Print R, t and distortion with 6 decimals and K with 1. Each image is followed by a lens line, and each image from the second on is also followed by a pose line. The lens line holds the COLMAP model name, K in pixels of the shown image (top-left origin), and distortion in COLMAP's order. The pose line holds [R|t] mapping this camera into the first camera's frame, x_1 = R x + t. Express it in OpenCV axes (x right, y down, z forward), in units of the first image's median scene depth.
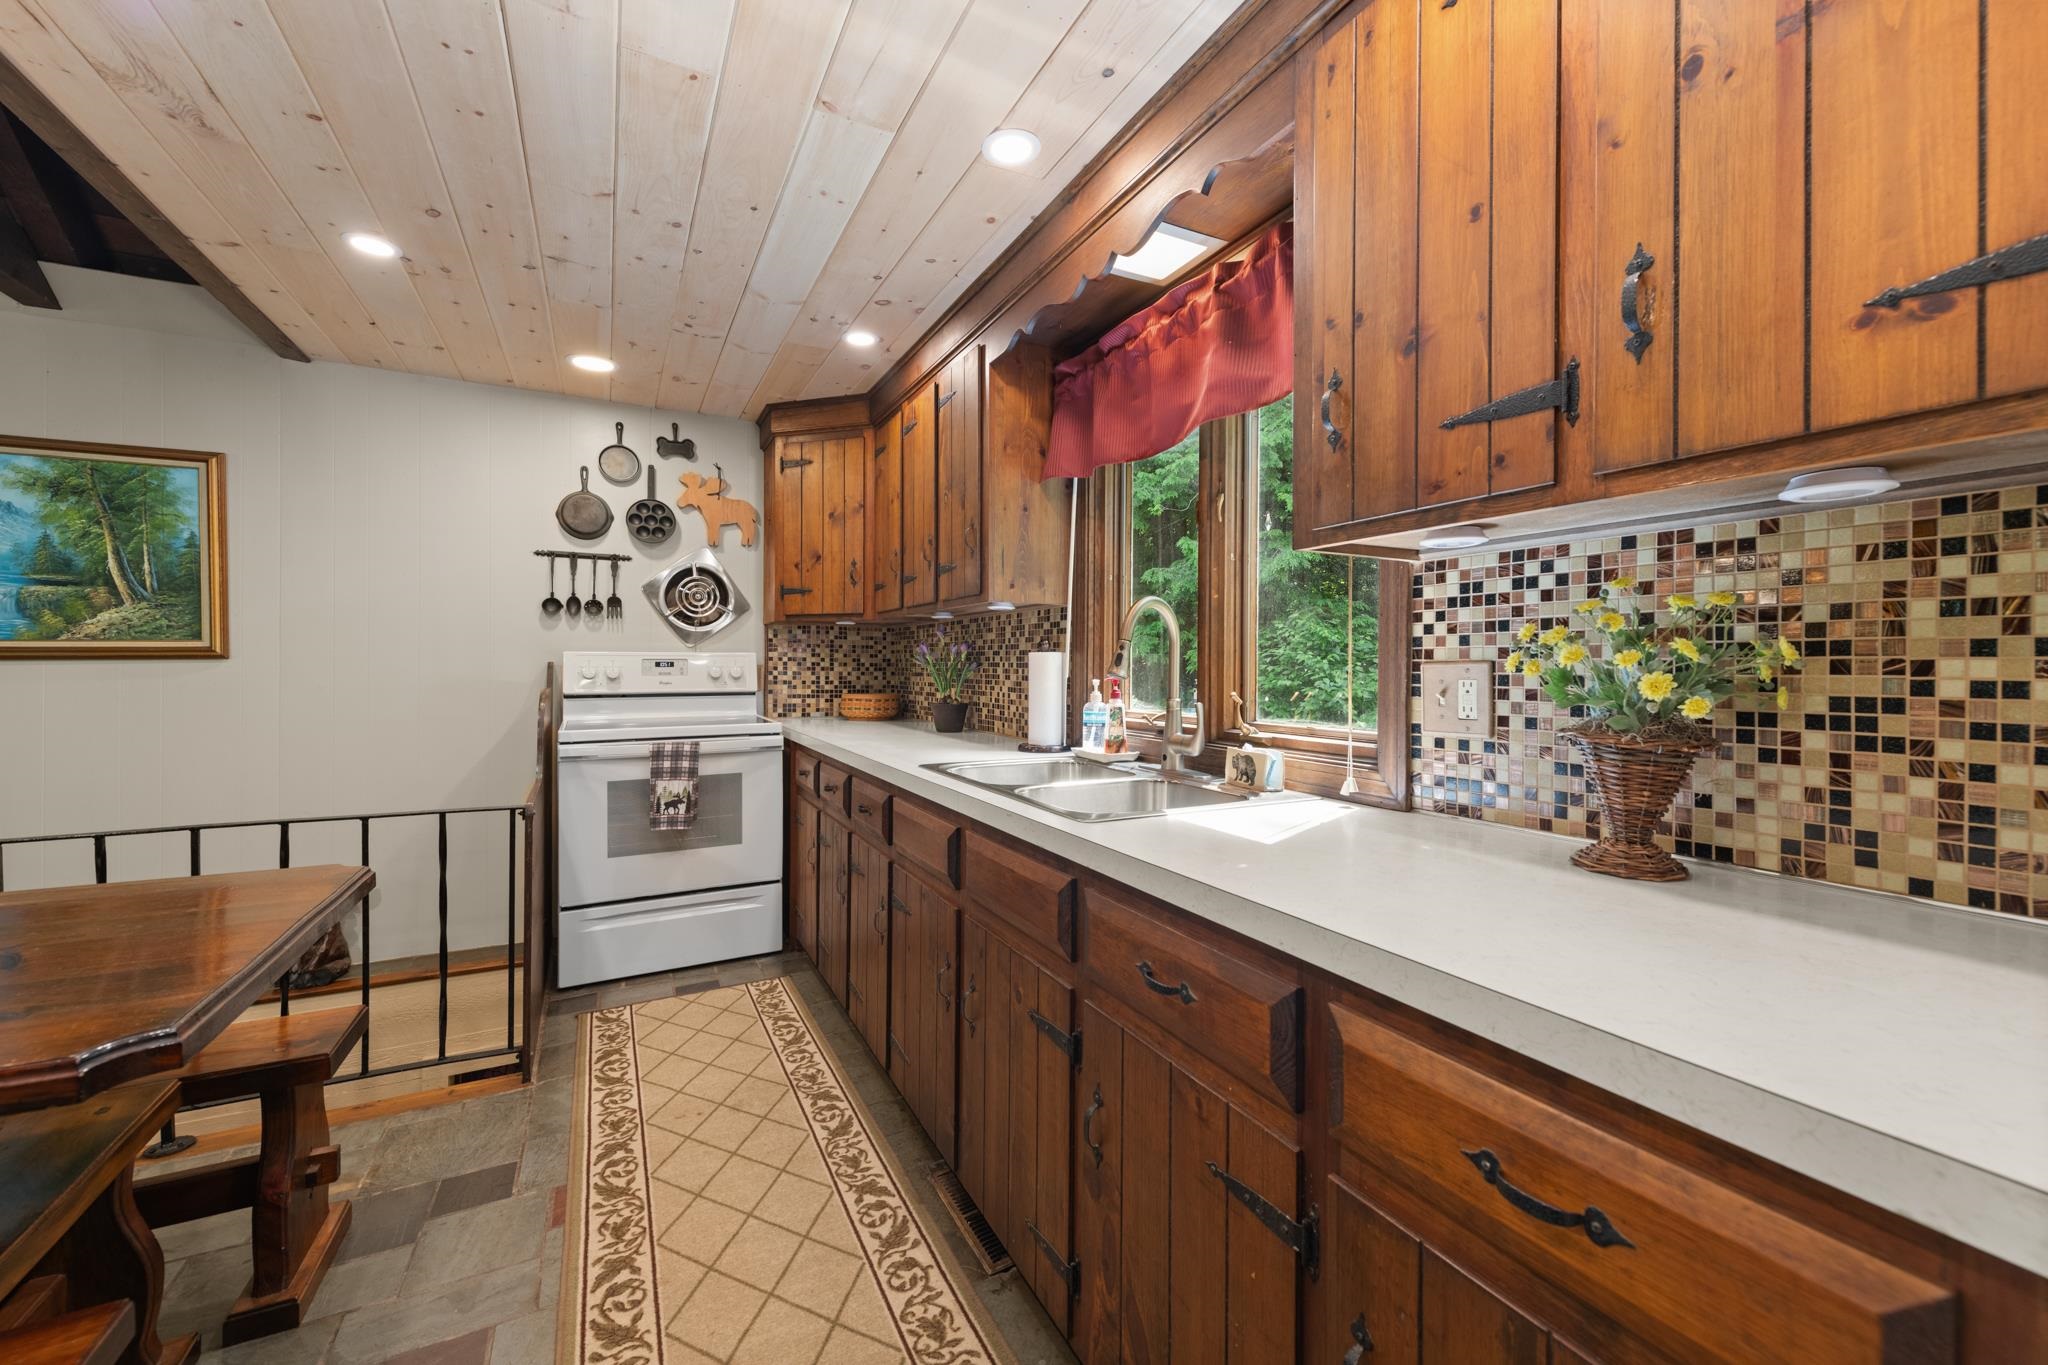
lens RADIAL K [[800.4, 0, 1031.3], [0, 800.4, 669.1], [0, 0, 1]] dist [0.014375, -0.004087]
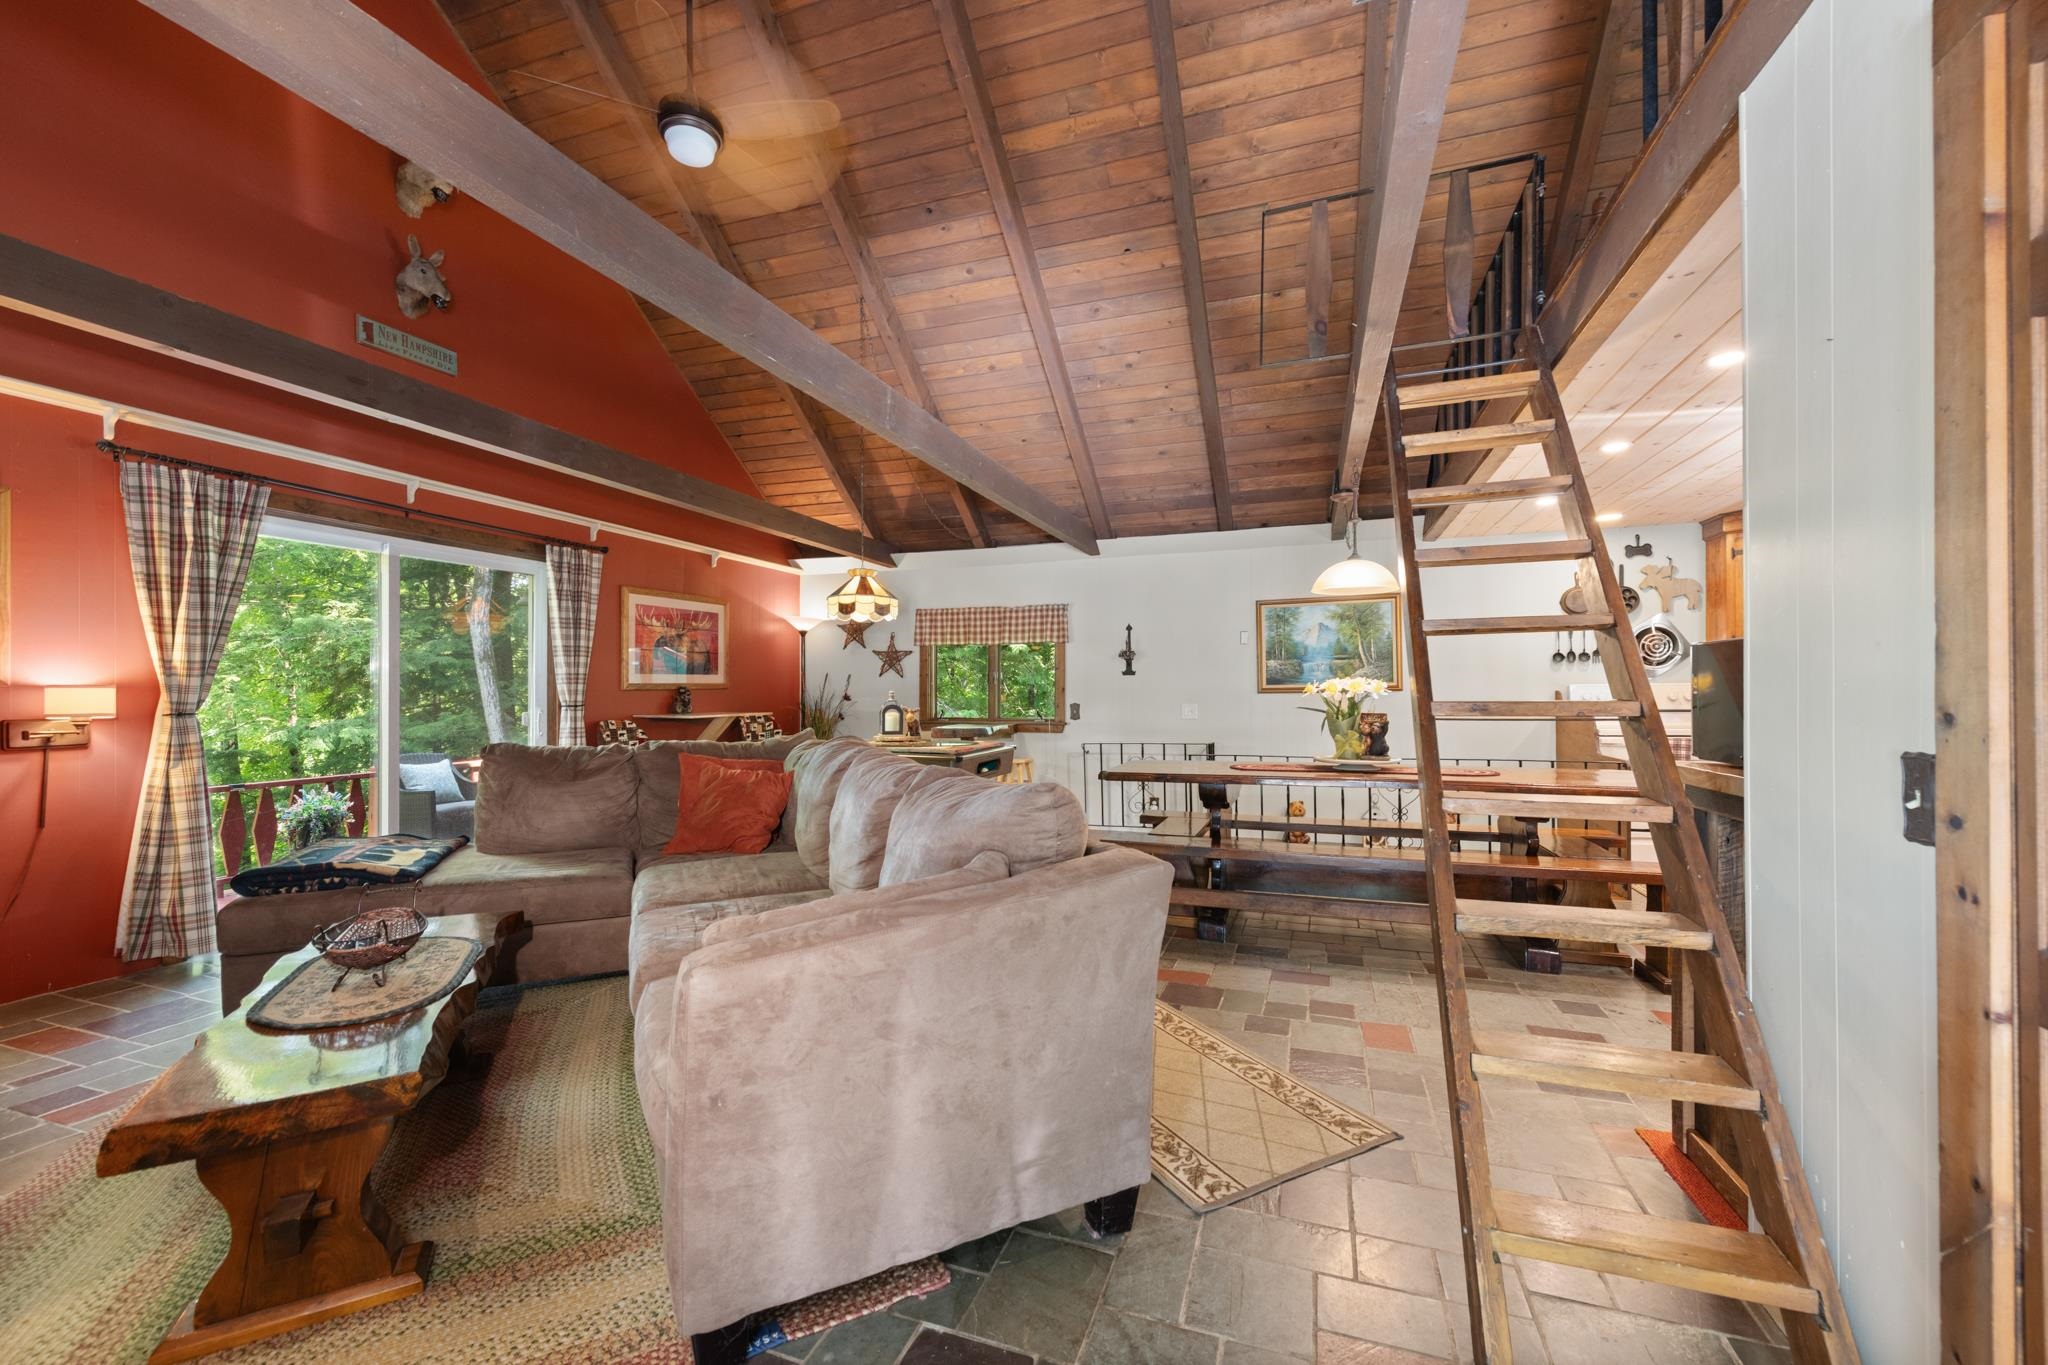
lens RADIAL K [[811.6, 0, 1020.6], [0, 811.6, 690.1], [0, 0, 1]] dist [0.017518, -0.005519]
pose [[0.679789, -0.011952, -0.733310, -0.250719], [0.005440, 0.999922, -0.011254, 0.007316], [0.733387, 0.003660, 0.679801, -2.336704]]
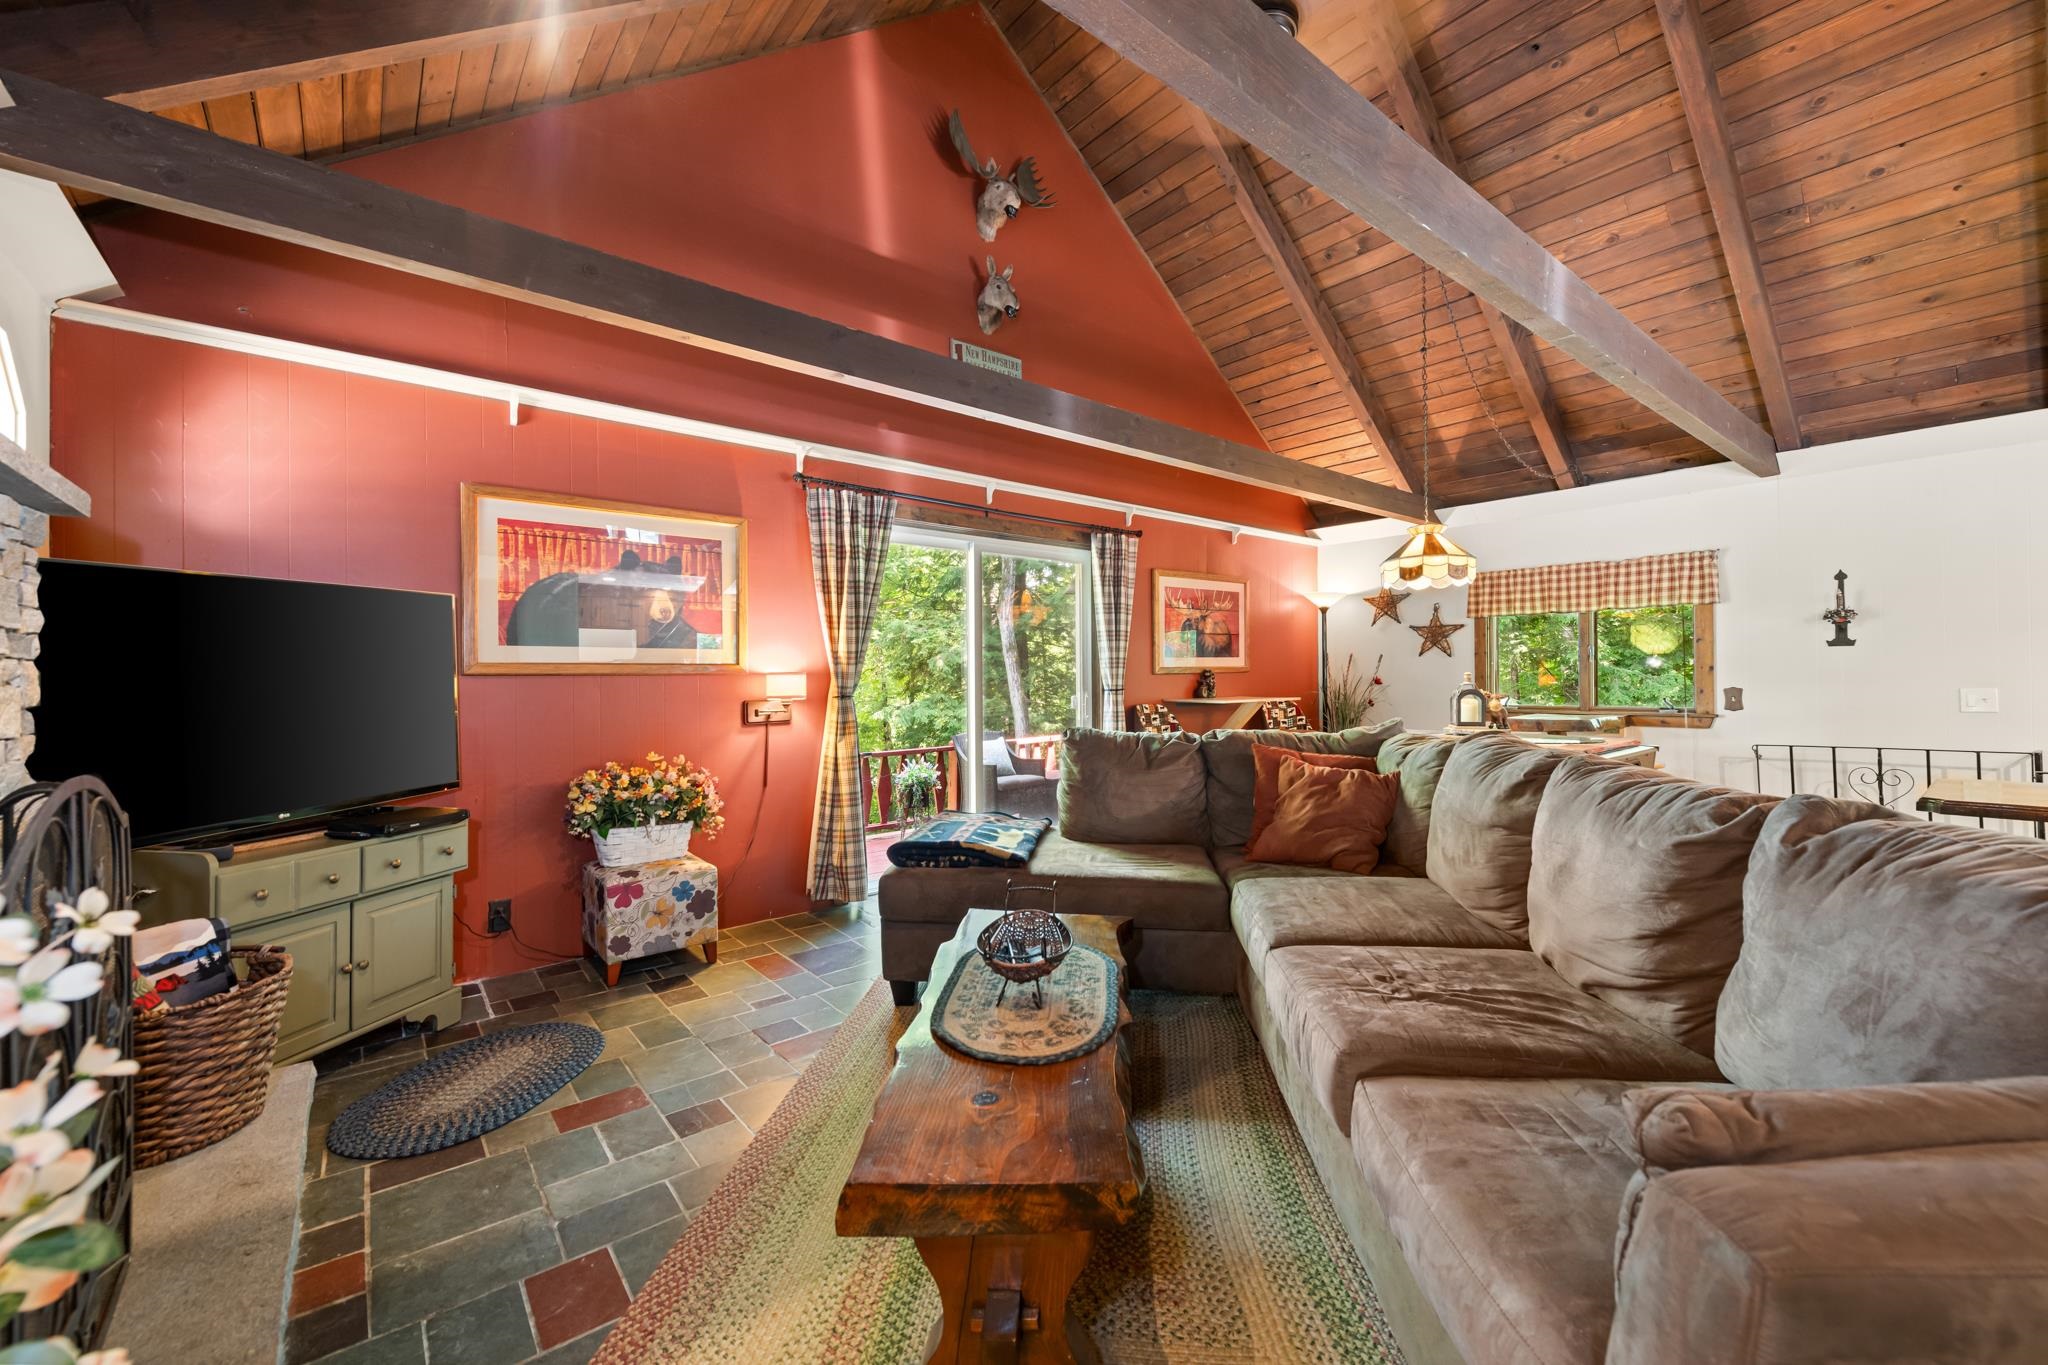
lens RADIAL K [[803.5, 0, 1032.3], [0, 803.5, 672.9], [0, 0, 1]] dist [0.014968, -0.004625]
pose [[0.206379, -0.018073, -0.978305, -0.823265], [0.007446, 0.999829, -0.016900, 0.007483], [0.978444, -0.003797, 0.206478, -2.441257]]
